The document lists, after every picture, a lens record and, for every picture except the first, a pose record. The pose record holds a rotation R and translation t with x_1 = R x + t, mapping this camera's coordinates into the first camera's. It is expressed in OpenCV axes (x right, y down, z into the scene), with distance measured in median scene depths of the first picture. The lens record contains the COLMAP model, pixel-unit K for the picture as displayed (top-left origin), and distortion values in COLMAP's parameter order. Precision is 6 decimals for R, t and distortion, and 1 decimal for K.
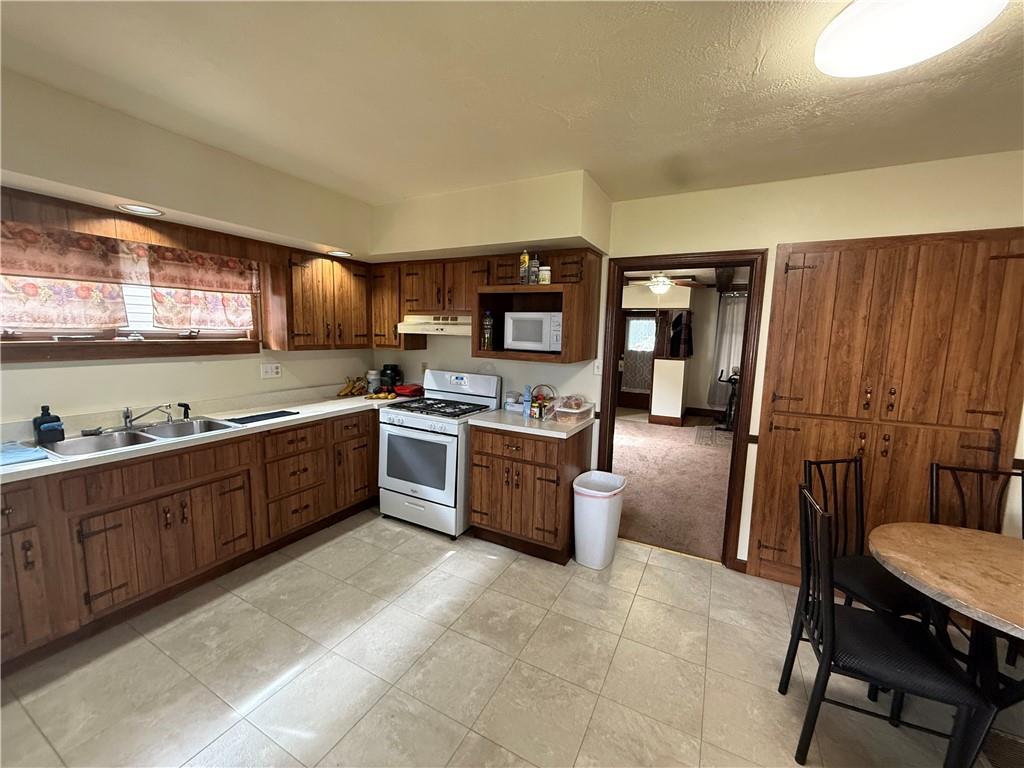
lens RADIAL K [[410.5, 0, 513.1], [0, 410.5, 384.8], [0, 0, 1]] dist [-0.000141, 0.000047]
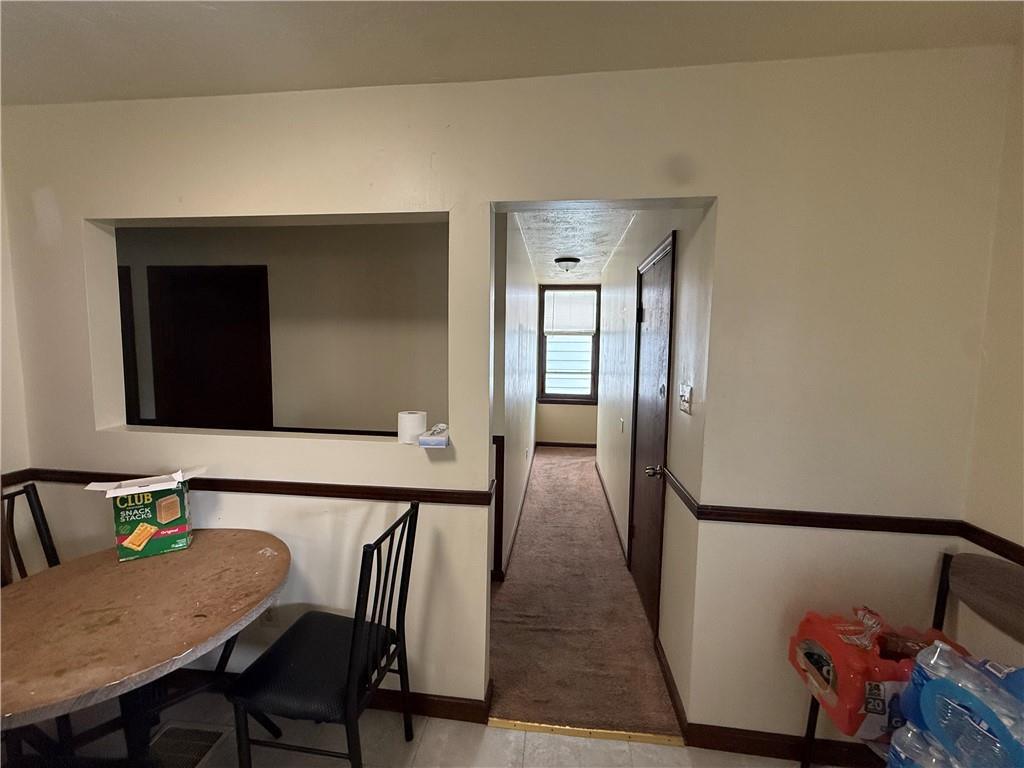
lens RADIAL K [[410.5, 0, 511.7], [0, 410.5, 383.8], [0, 0, 1]] dist [-0.000141, 0.000047]
pose [[-0.362386, -0.113630, 0.925075, 0.074158], [0.090512, 0.983558, 0.156270, -0.015819], [-0.927623, 0.140361, -0.346143, 0.176367]]
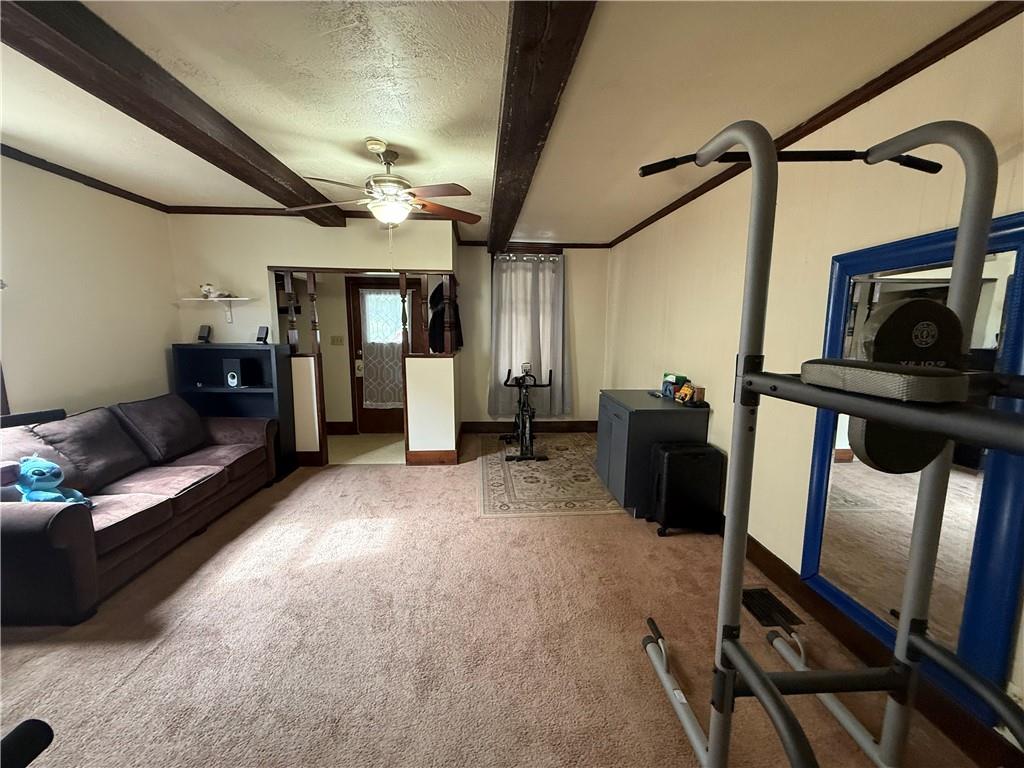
lens RADIAL K [[410.5, 0, 511.1], [0, 410.5, 380.1], [0, 0, 1]] dist [-0.000141, 0.000047]
pose [[0.857273, -0.093840, 0.506238, 0.174682], [0.082506, 0.995582, 0.044830, -0.044966], [-0.508208, 0.003336, 0.861228, 0.419305]]
